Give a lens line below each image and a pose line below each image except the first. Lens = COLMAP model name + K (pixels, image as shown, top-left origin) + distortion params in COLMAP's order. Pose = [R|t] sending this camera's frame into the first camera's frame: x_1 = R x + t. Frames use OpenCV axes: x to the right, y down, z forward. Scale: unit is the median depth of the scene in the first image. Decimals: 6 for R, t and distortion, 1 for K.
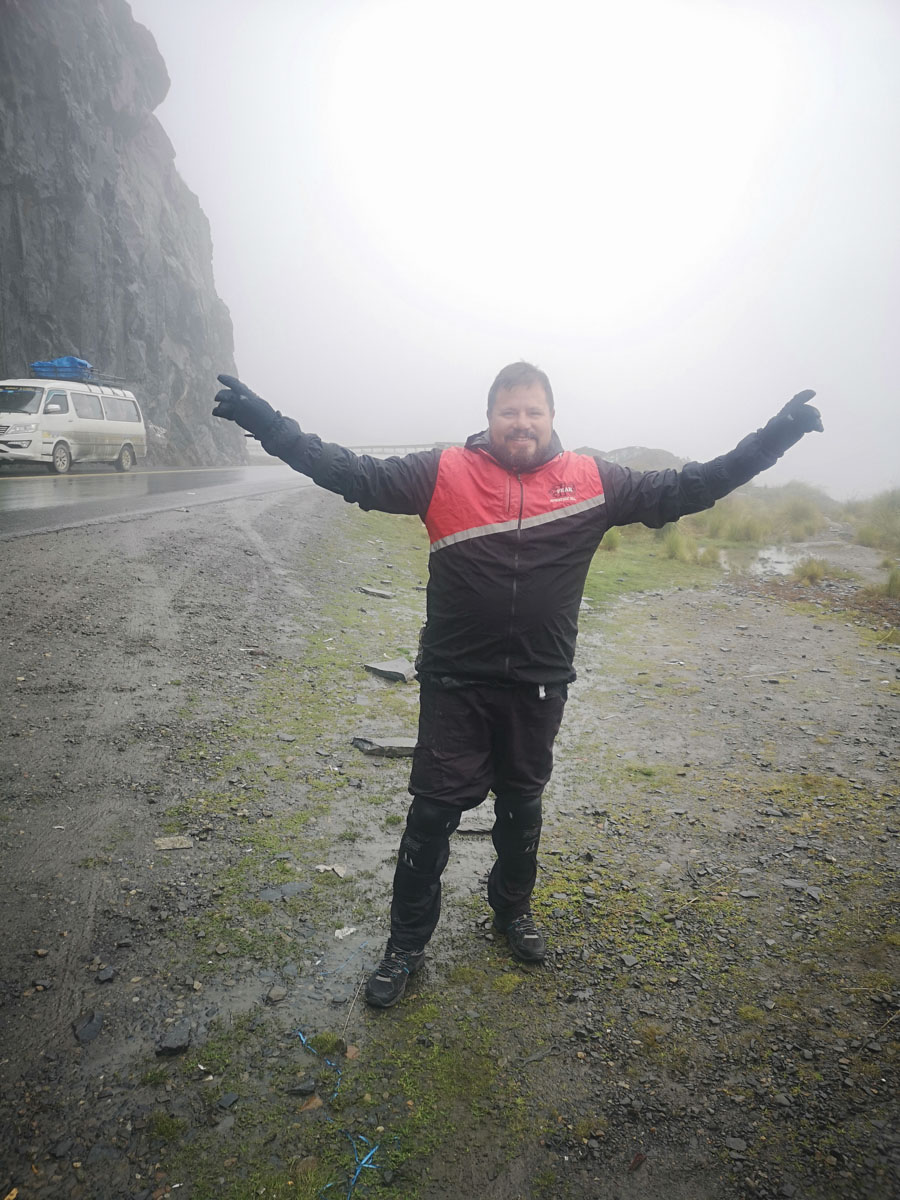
lens RADIAL K [[941.9, 0, 449.4], [0, 941.9, 593.2], [0, 0, 1]] dist [0.000515, -0.023391]
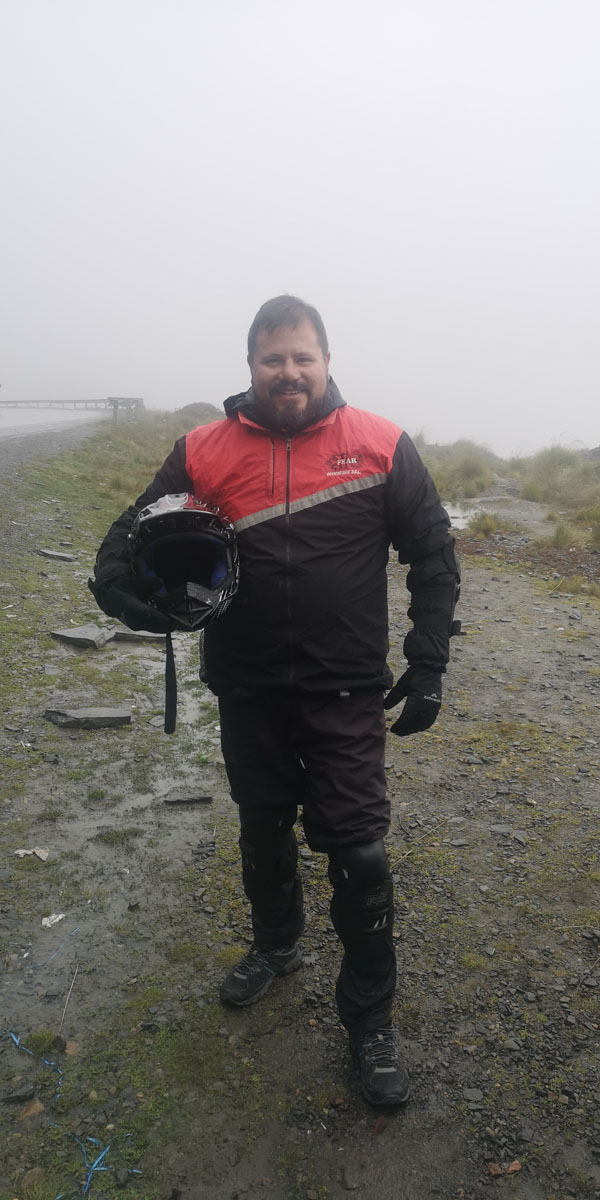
lens RADIAL K [[860.4, 0, 303.4], [0, 860.4, 609.8], [0, 0, 1]] dist [0.005512, -0.020829]
pose [[0.973863, -0.042455, 0.223134, -0.048834], [0.024699, 0.996345, 0.081773, -0.017715], [-0.225790, -0.074125, 0.971352, 0.131151]]
